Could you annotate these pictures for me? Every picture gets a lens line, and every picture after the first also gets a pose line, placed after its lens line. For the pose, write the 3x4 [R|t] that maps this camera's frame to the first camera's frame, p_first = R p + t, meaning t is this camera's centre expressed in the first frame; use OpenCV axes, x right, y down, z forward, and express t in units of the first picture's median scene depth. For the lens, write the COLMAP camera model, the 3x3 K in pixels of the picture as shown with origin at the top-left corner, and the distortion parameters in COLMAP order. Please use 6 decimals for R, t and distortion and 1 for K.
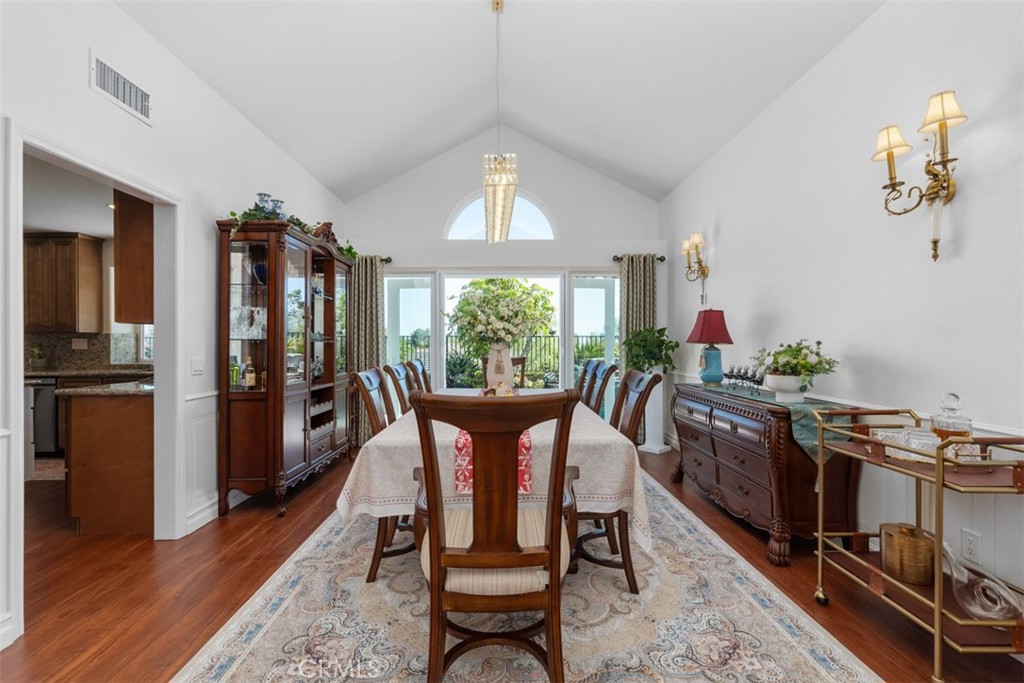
lens RADIAL K [[464.0, 0, 513.8], [0, 464.0, 344.0], [0, 0, 1]] dist [0.005281, -0.000378]
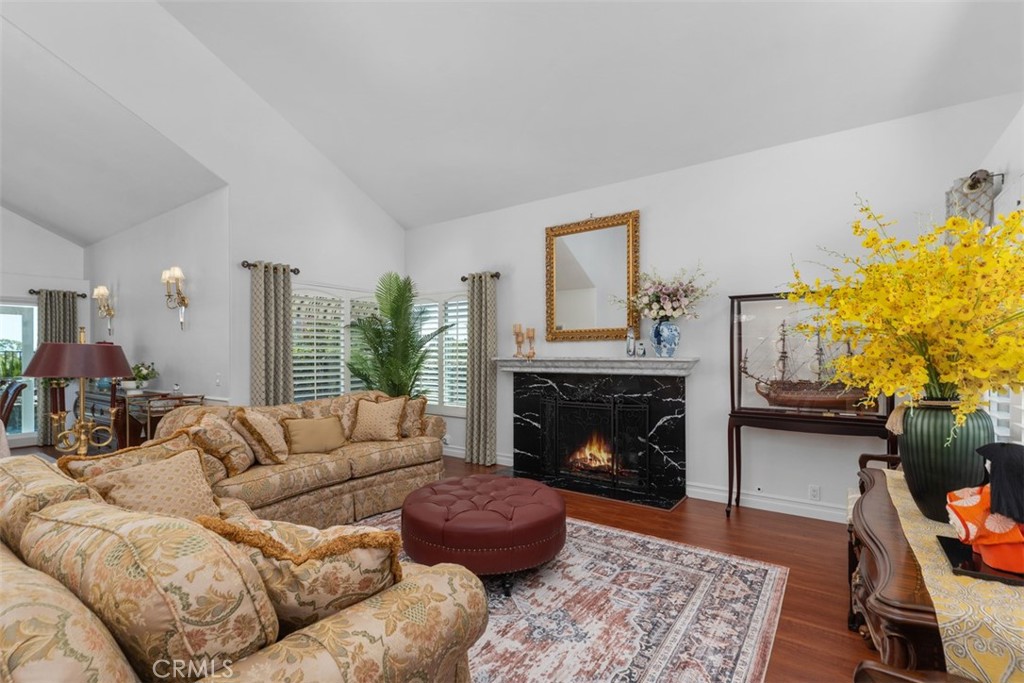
lens RADIAL K [[470.5, 0, 501.5], [0, 470.5, 351.2], [0, 0, 1]] dist [0.006945, -0.000401]
pose [[0.602994, -0.001810, 0.797743, -0.048629], [0.007764, 0.999963, -0.003600, -0.039069], [-0.797708, 0.008365, 0.602986, -1.480352]]
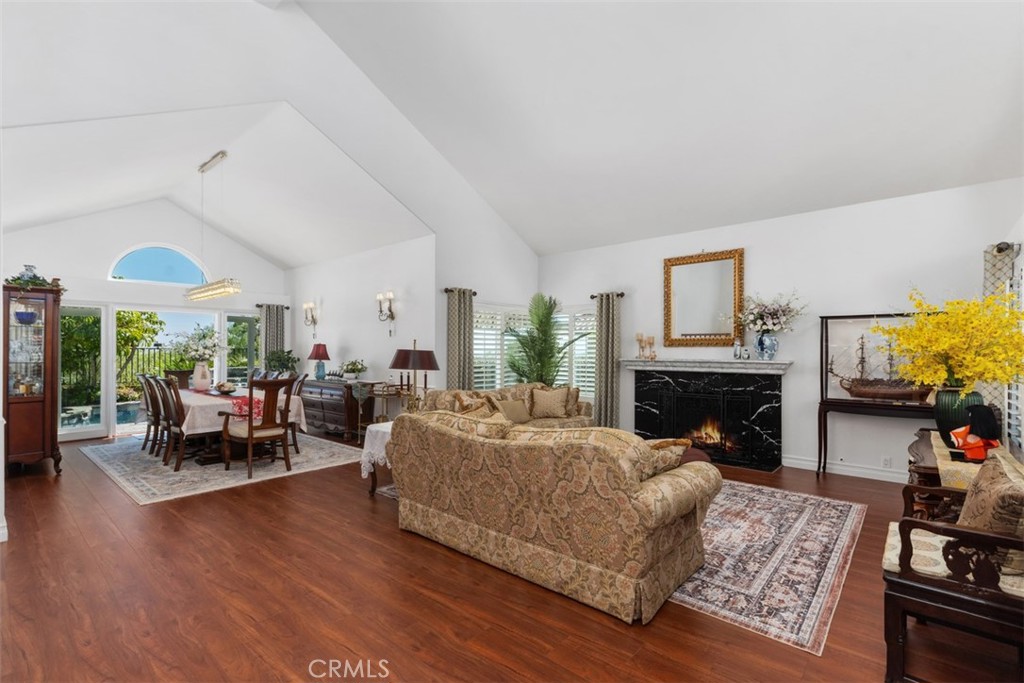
lens RADIAL K [[462.7, 0, 507.6], [0, 462.7, 347.4], [0, 0, 1]] dist [0.003396, 0.000102]
pose [[0.679065, 0.005212, 0.734060, -0.783336], [-0.000210, 0.999976, -0.006905, -0.063554], [-0.734078, 0.004535, 0.679050, -1.524722]]
